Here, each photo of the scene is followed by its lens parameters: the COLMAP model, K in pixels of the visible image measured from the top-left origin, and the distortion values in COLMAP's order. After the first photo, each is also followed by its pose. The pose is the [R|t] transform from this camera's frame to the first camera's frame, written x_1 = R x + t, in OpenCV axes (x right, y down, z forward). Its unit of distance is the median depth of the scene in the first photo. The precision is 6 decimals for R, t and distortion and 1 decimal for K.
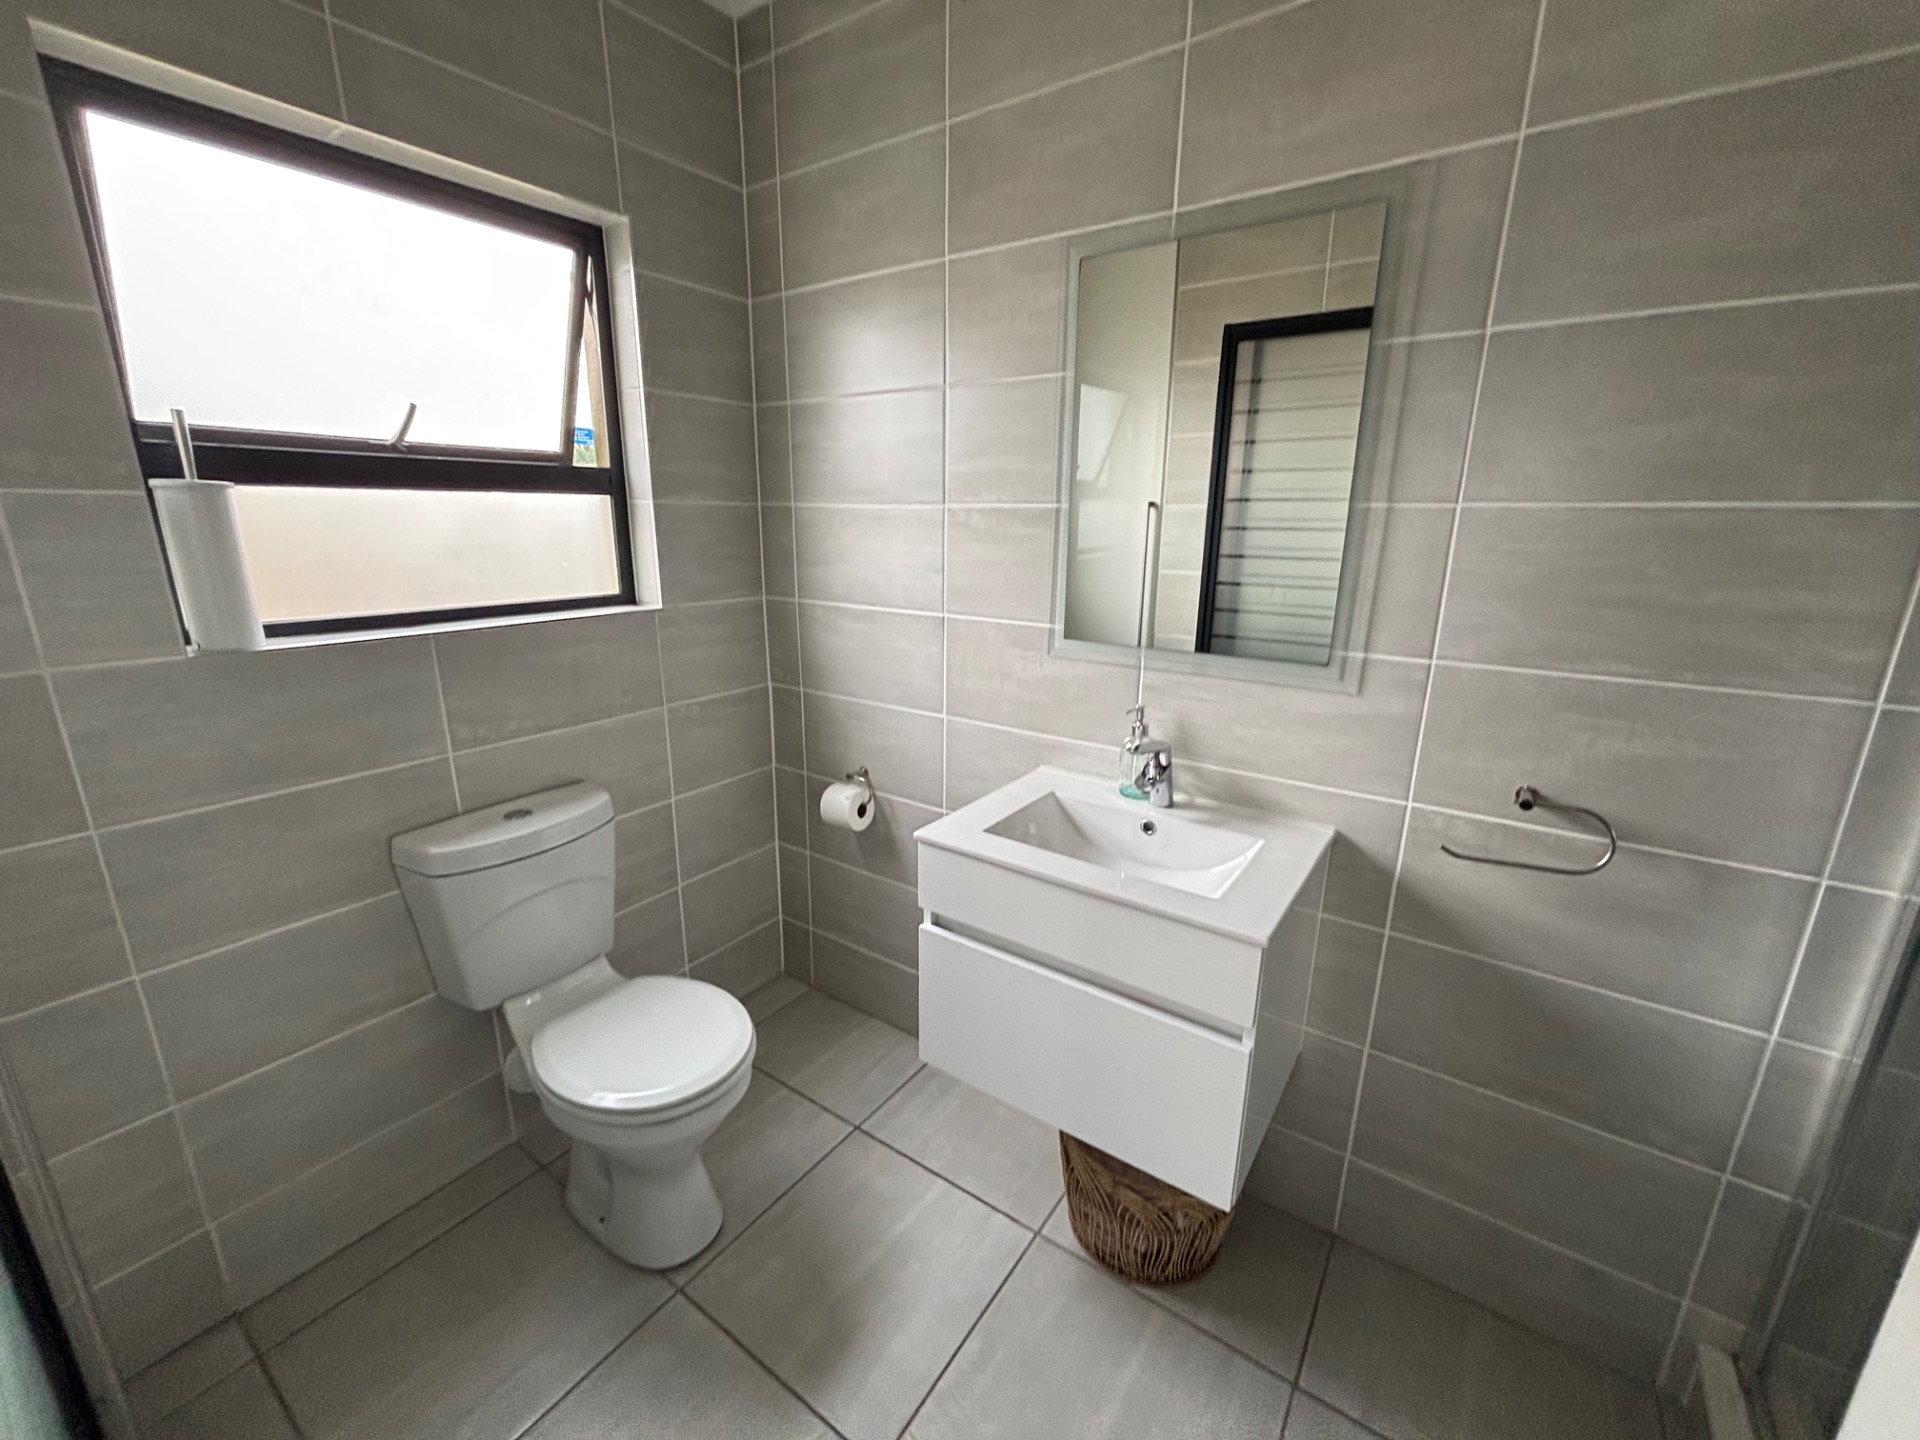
lens RADIAL K [[778.7, 0, 953.7], [0, 778.7, 720.6], [0, 0, 1]] dist [0.005219, -0.001730]
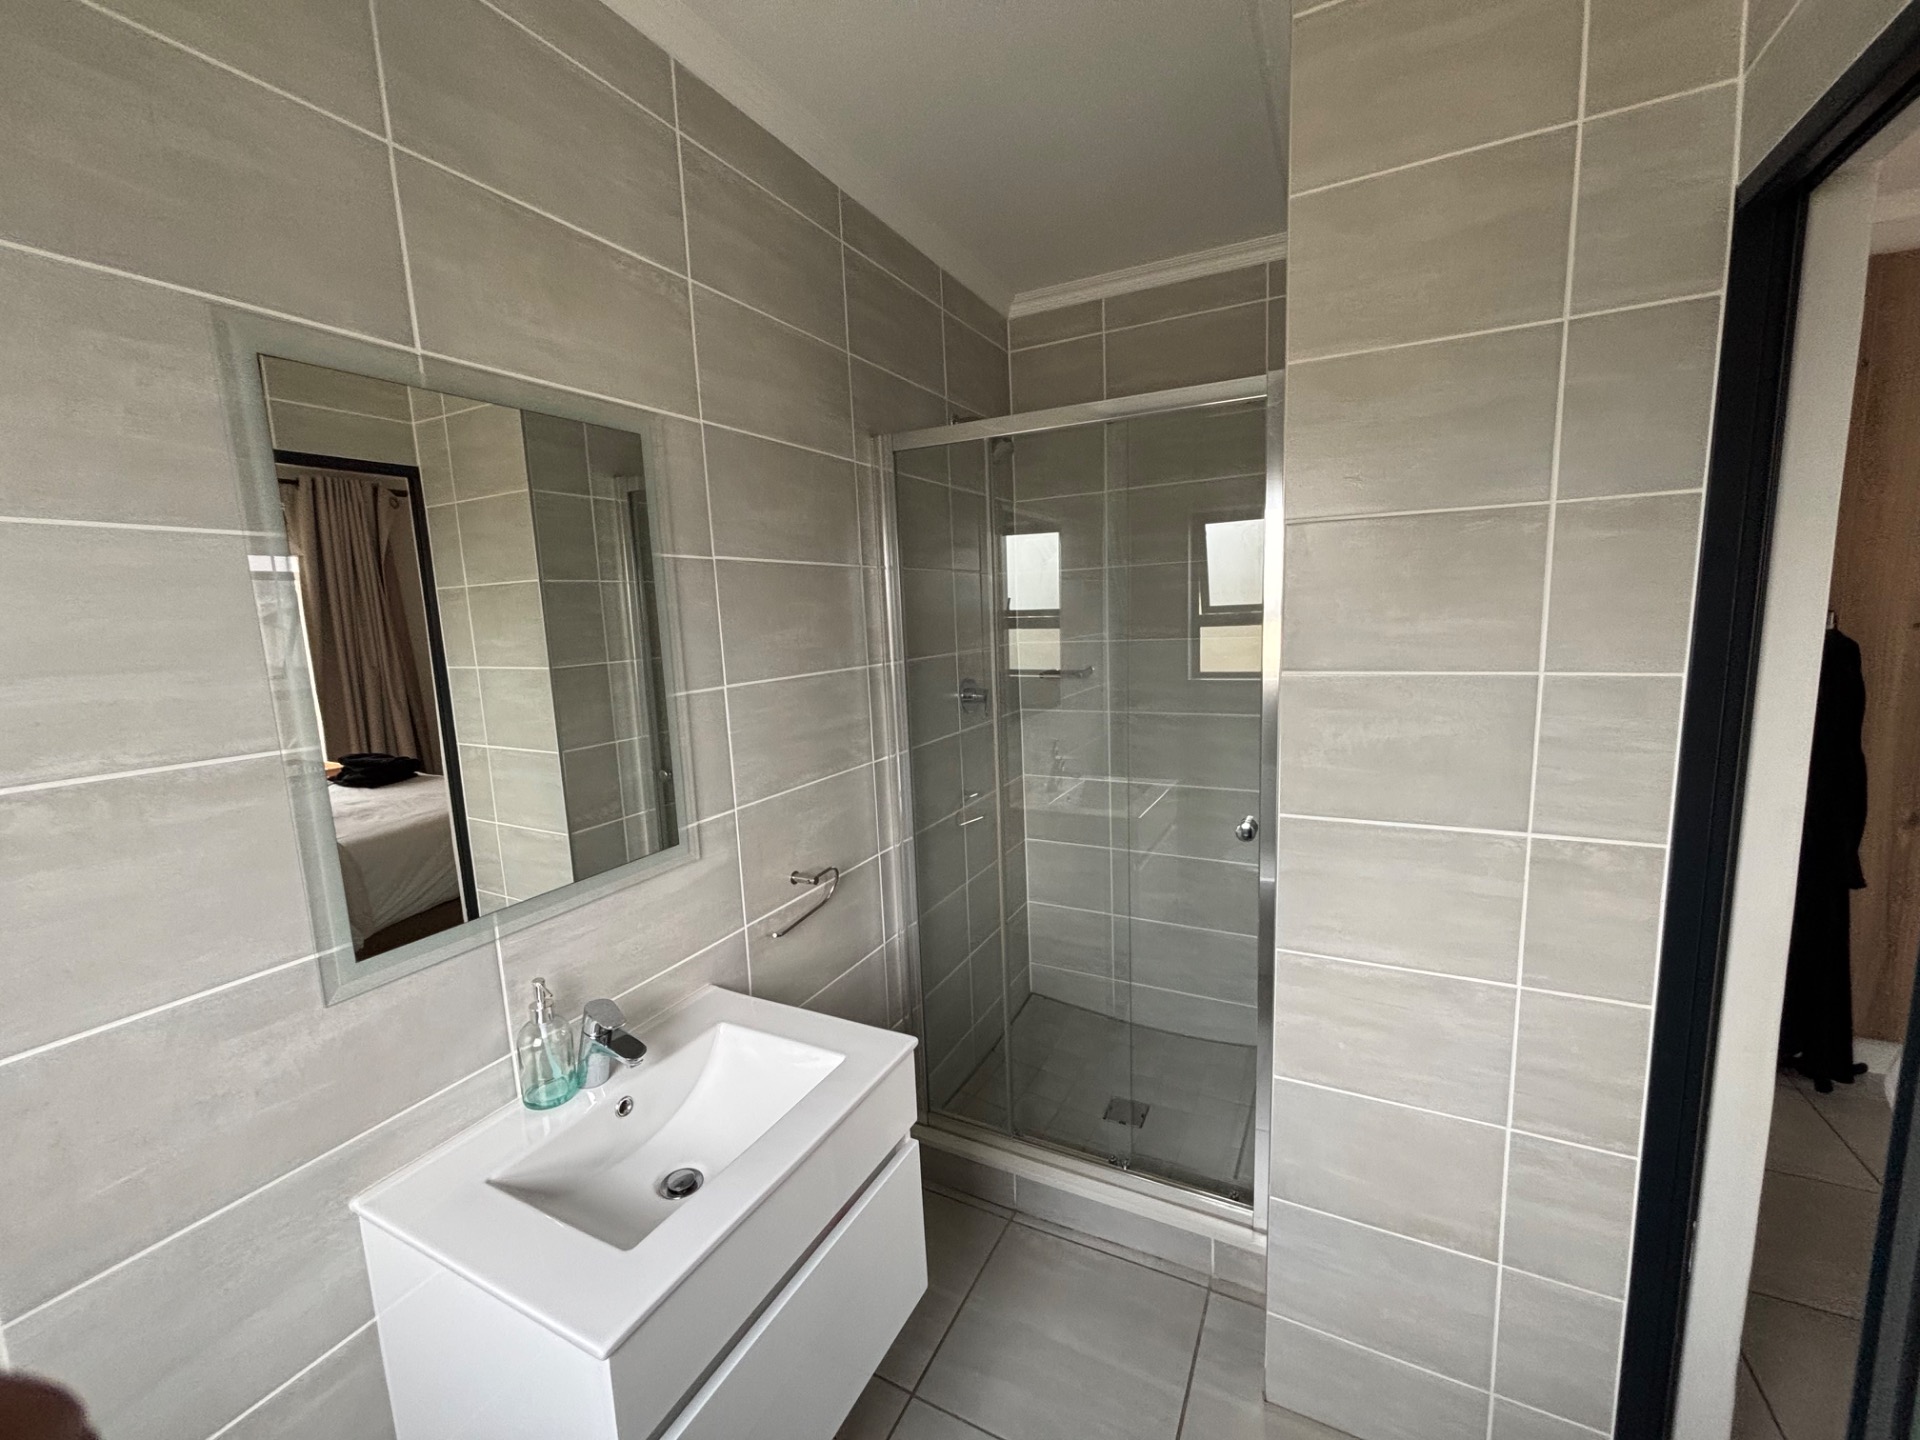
lens RADIAL K [[778.7, 0, 953.9], [0, 778.7, 716.8], [0, 0, 1]] dist [0.005219, -0.001730]
pose [[-0.137510, -0.137559, 0.980902, -0.414258], [0.292661, 0.940452, 0.172913, -0.218967], [-0.946277, 0.310849, -0.089063, 0.500461]]
